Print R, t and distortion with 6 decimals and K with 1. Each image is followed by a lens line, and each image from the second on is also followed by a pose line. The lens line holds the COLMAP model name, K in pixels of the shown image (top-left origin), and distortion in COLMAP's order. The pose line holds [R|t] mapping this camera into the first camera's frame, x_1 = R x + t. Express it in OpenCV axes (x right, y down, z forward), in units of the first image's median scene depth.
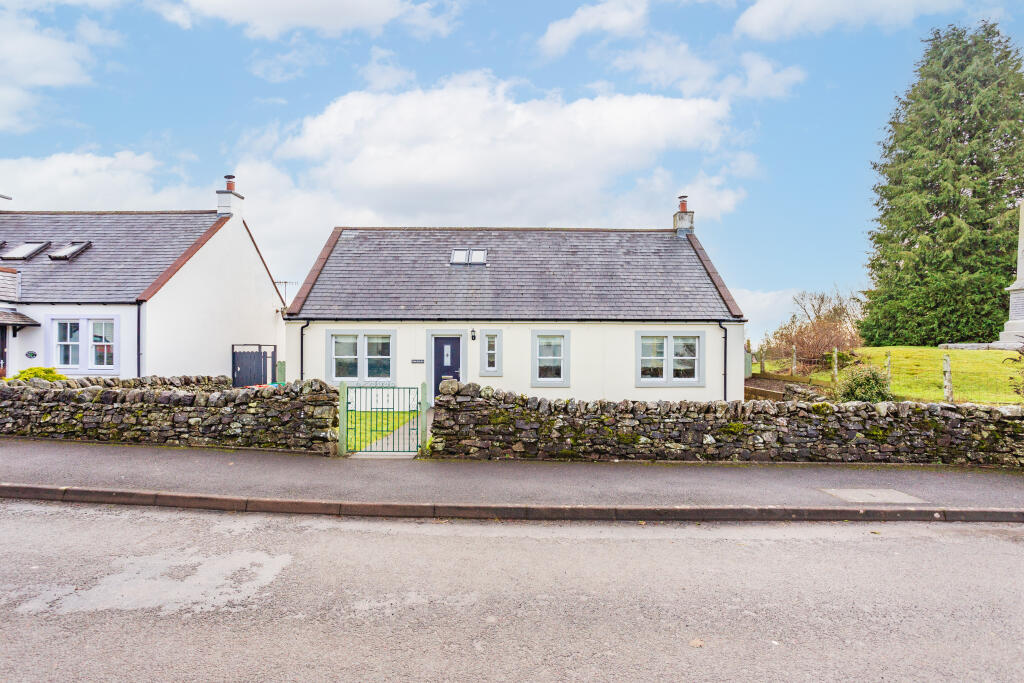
lens RADIAL K [[515.0, 0, 512.0], [0, 515.0, 341.5], [0, 0, 1]] dist [-0.052731, 0.032233]
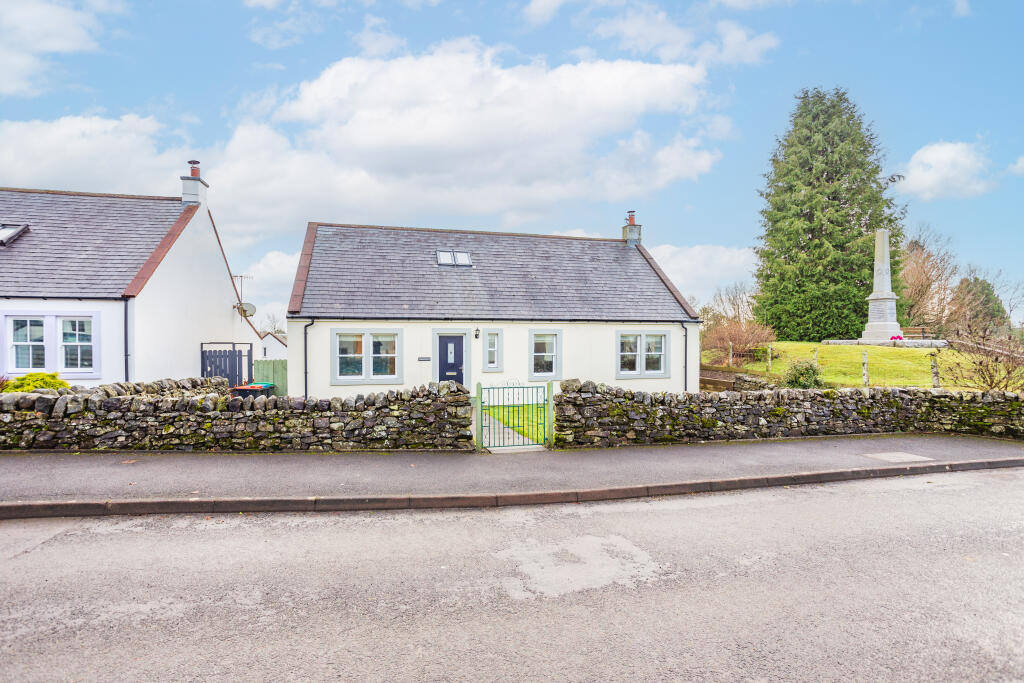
lens RADIAL K [[494.2, 0, 512.0], [0, 494.2, 341.5], [0, 0, 1]] dist [-0.056320, 0.037100]
pose [[0.970690, -0.003362, 0.240313, -0.489084], [-0.000002, 0.999902, 0.013997, -0.021127], [-0.240336, -0.013587, 0.970595, -0.015537]]
